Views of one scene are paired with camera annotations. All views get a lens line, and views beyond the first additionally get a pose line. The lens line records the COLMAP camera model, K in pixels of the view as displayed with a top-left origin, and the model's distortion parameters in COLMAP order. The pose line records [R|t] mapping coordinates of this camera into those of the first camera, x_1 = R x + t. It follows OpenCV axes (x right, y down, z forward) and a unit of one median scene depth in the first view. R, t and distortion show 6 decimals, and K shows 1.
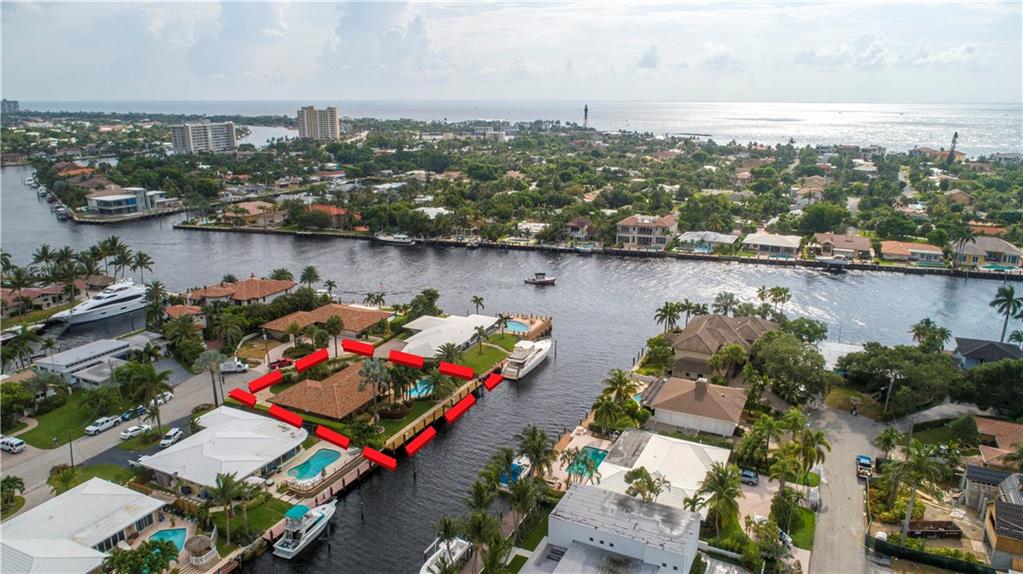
lens RADIAL K [[697.3, 0, 511.5], [0, 697.3, 287.0], [0, 0, 1]] dist [-0.002157, 0.000002]
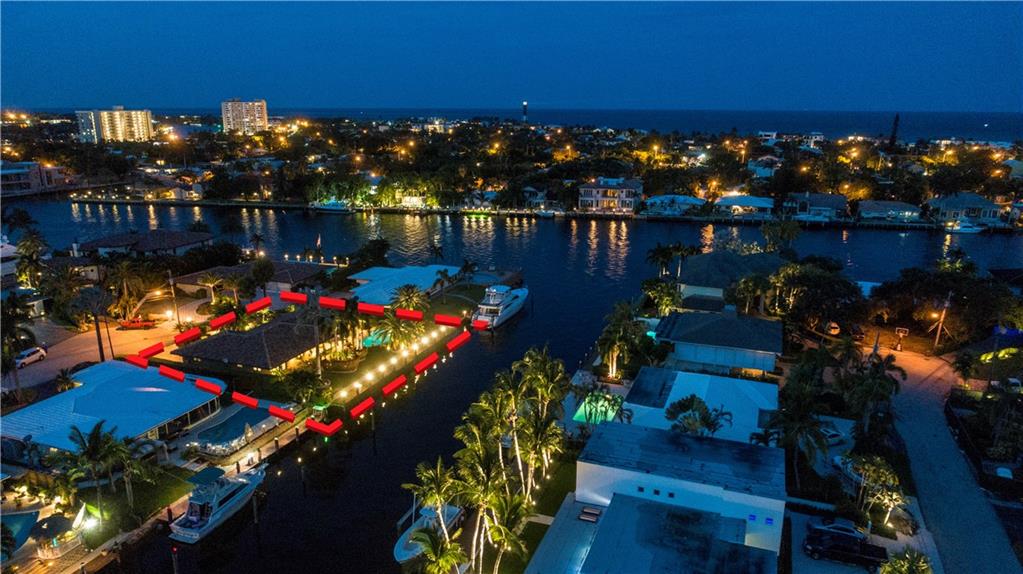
lens RADIAL K [[697.3, 0, 511.5], [0, 697.3, 287.0], [0, 0, 1]] dist [-0.002157, 0.000002]
pose [[0.995705, -0.020903, 0.090197, -0.054819], [0.022181, 0.999667, -0.013188, 0.124313], [-0.089891, 0.015132, 0.995837, 0.235548]]
